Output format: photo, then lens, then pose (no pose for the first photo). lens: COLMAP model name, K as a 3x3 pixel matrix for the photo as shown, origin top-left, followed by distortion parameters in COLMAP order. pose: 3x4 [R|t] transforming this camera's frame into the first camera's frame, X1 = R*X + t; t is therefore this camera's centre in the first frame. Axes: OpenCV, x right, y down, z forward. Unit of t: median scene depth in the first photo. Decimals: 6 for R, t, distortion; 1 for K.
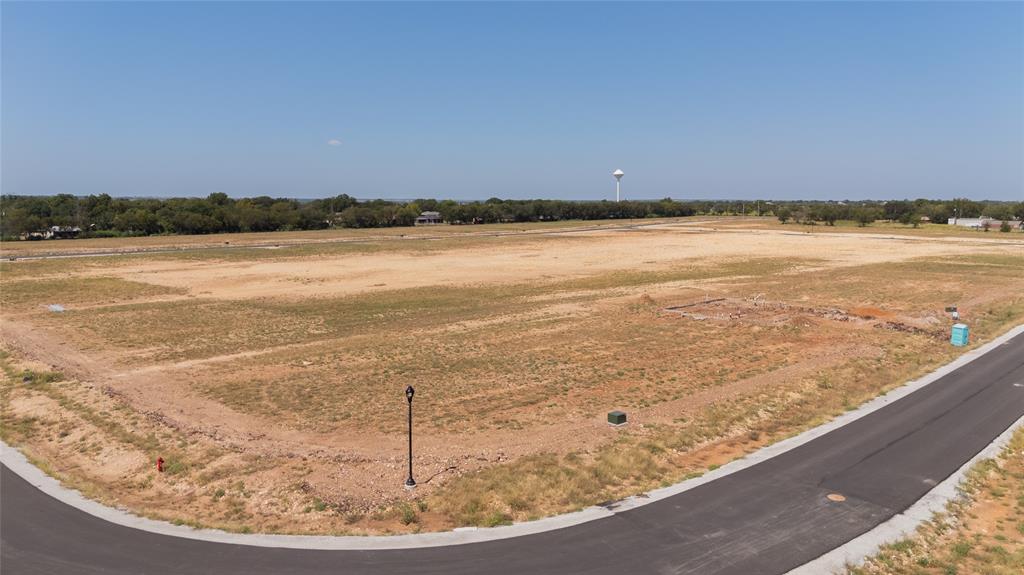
lens RADIAL K [[756.1, 0, 512.0], [0, 756.1, 287.5], [0, 0, 1]] dist [0.071783, -0.053273]
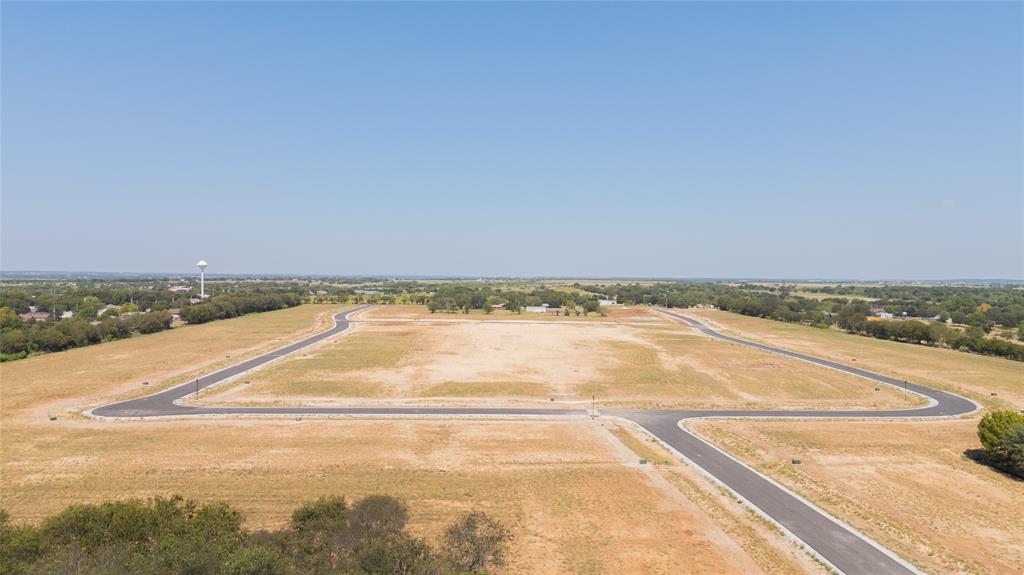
lens RADIAL K [[756.1, 0, 512.0], [0, 756.1, 287.5], [0, 0, 1]] dist [0.071783, -0.053273]
pose [[0.698739, -0.008768, 0.715323, -4.954909], [0.075902, 0.995189, -0.061943, -0.313853], [-0.711338, 0.097577, 0.696043, -0.637263]]
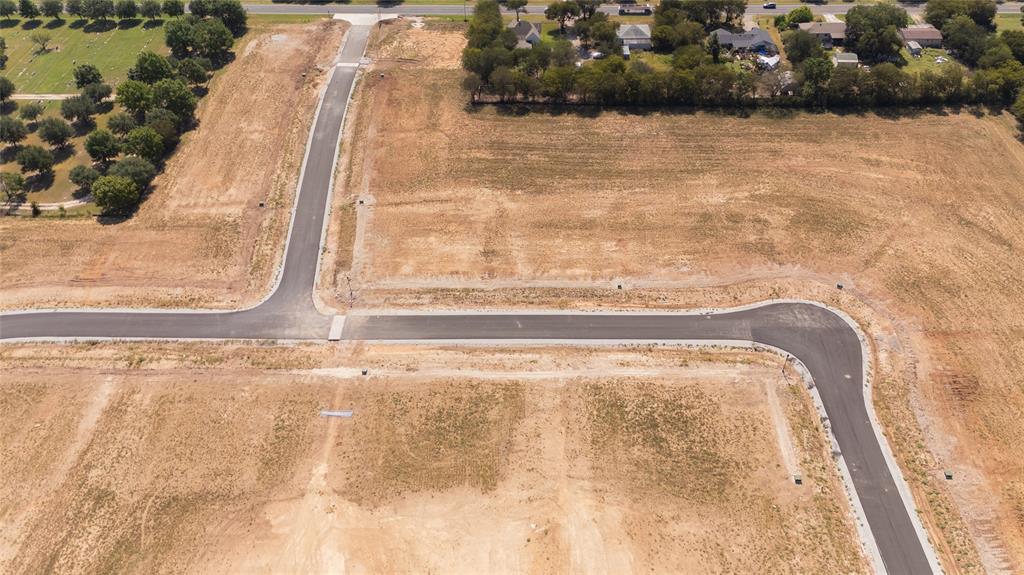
lens RADIAL K [[756.1, 0, 512.0], [0, 756.1, 287.5], [0, 0, 1]] dist [0.071783, -0.053273]
pose [[-0.725715, 0.468954, -0.503409, -0.508205], [-0.073736, 0.674473, 0.734608, -2.967677], [0.684033, 0.570236, -0.454896, 4.252244]]
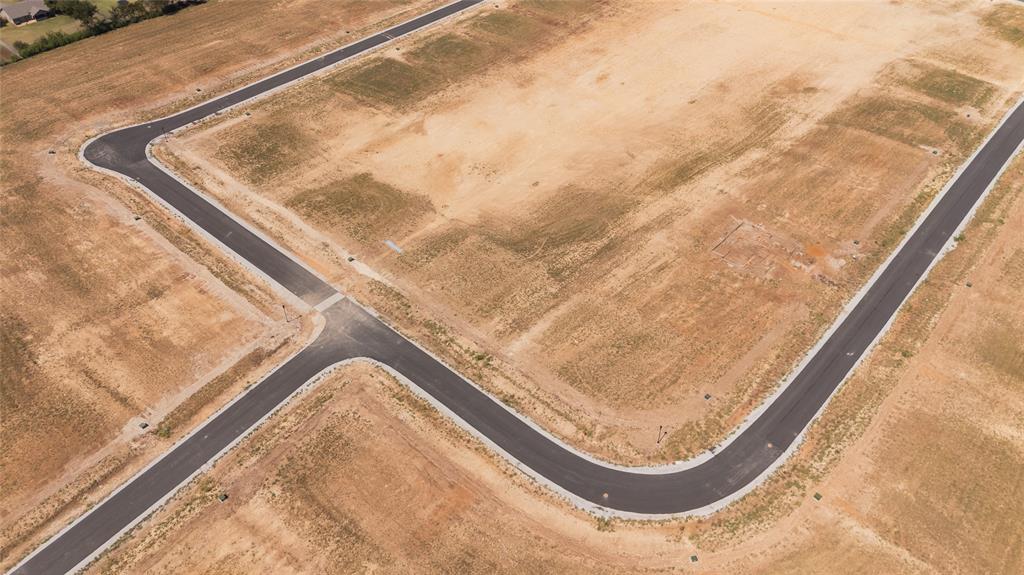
lens RADIAL K [[756.1, 0, 512.0], [0, 756.1, 287.5], [0, 0, 1]] dist [0.071783, -0.053273]
pose [[0.999068, -0.036262, 0.023421, -0.828038], [0.016798, 0.826377, 0.562866, -2.265542], [-0.039765, -0.561948, 0.826216, -1.488218]]
